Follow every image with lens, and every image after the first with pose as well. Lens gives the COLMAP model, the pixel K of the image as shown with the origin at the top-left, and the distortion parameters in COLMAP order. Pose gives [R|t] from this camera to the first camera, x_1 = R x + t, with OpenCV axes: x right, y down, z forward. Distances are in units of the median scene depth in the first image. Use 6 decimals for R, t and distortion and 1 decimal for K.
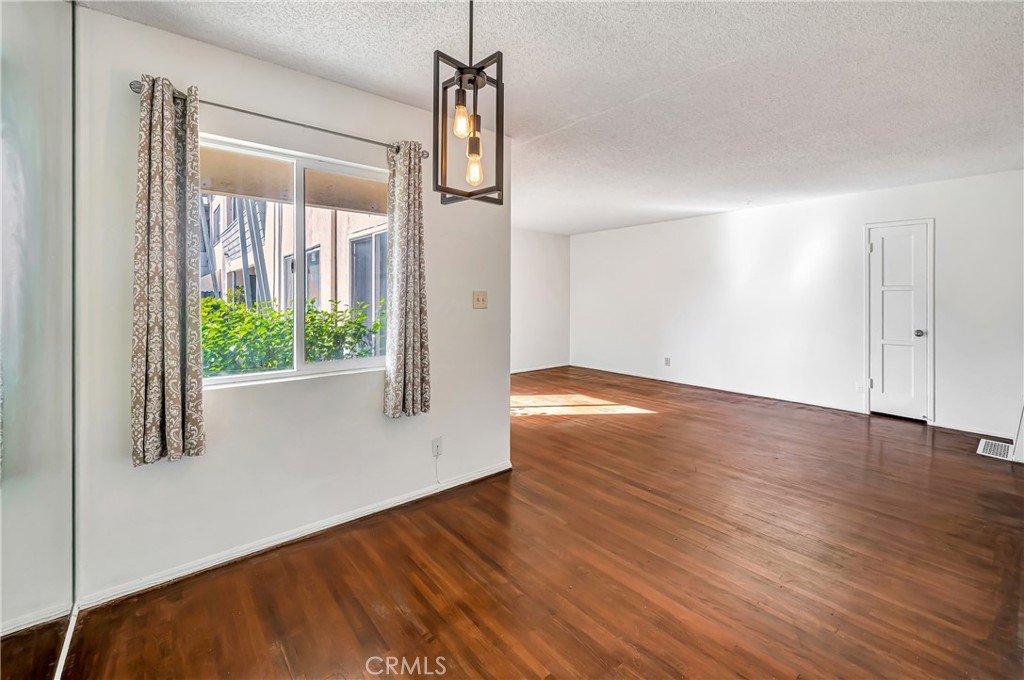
lens RADIAL K [[431.2, 0, 511.3], [0, 431.2, 301.4], [0, 0, 1]] dist [0.000690, 0.000147]
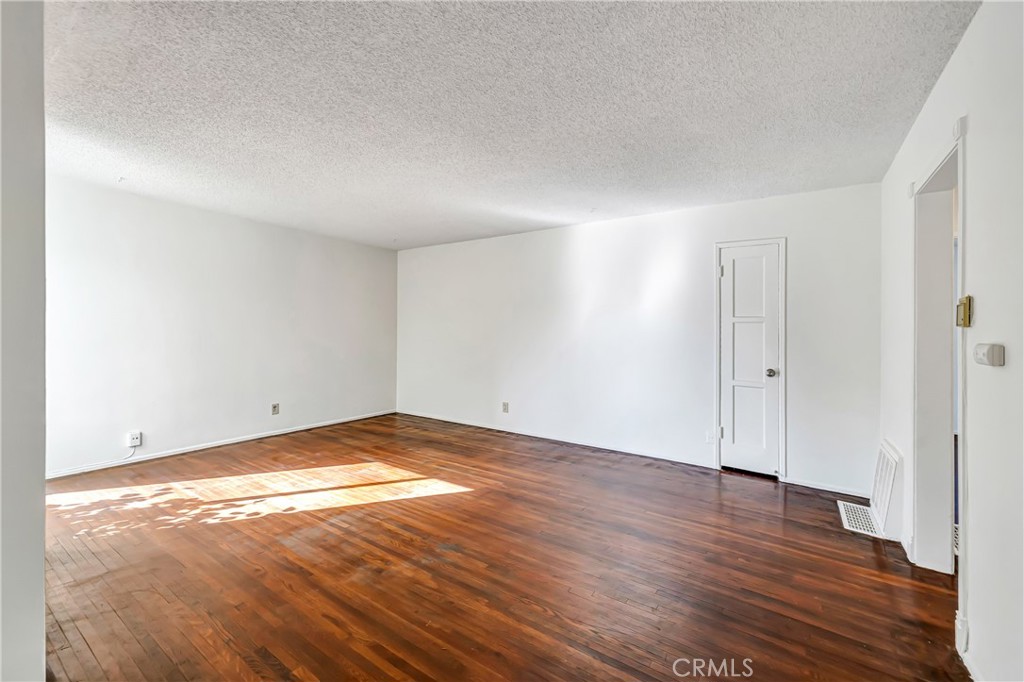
lens RADIAL K [[423.6, 0, 514.7], [0, 423.6, 324.2], [0, 0, 1]] dist [0.001500, 0.000100]
pose [[0.959579, 0.018228, 0.280850, 0.400451], [-0.011580, 0.999613, -0.025312, 0.009272], [-0.281203, 0.021037, 0.959418, 0.600740]]
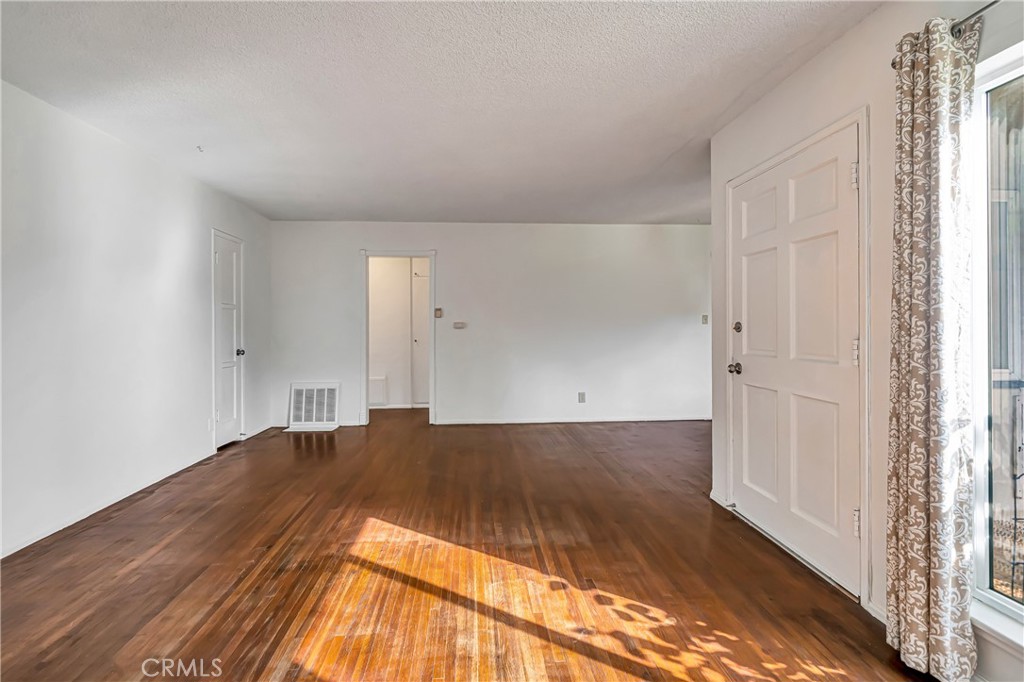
lens RADIAL K [[439.9, 0, 491.5], [0, 439.9, 323.6], [0, 0, 1]] dist [0.000725, -0.000051]
pose [[-0.800011, 0.005094, 0.599964, -0.243799], [0.008536, 0.999959, 0.002892, 0.017723], [-0.599925, 0.007435, -0.800022, 2.604756]]
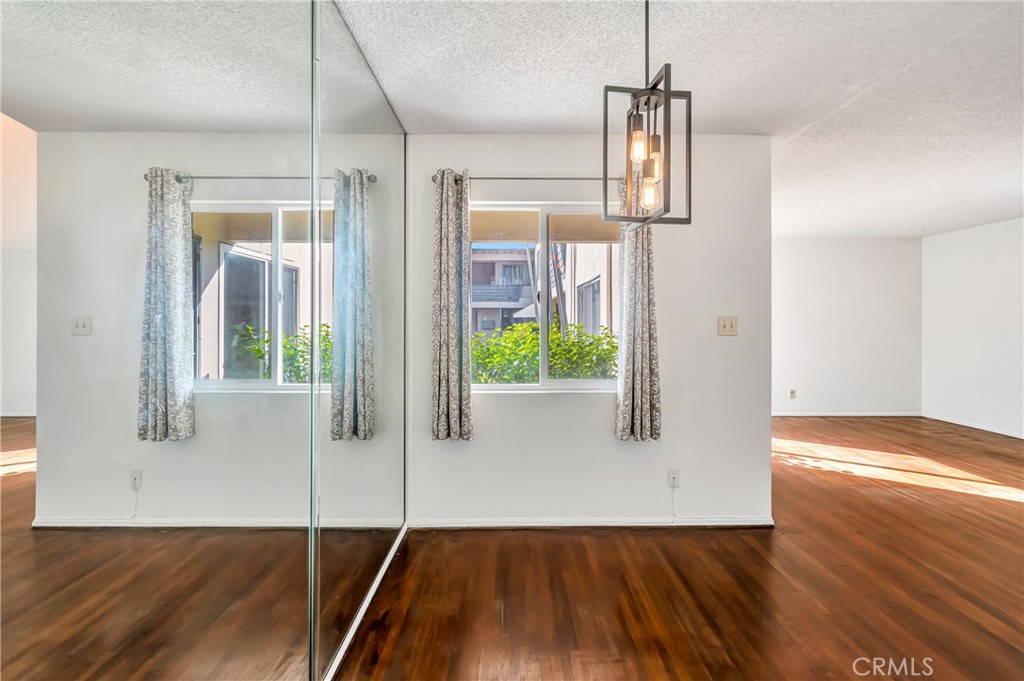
lens RADIAL K [[423.6, 0, 514.7], [0, 423.6, 323.7], [0, 0, 1]] dist [0.001500, 0.000100]
pose [[0.777704, 0.002492, -0.628626, 0.164658], [-0.005531, 0.999981, -0.002879, -0.004495], [0.628606, 0.005716, 0.777703, 0.042511]]
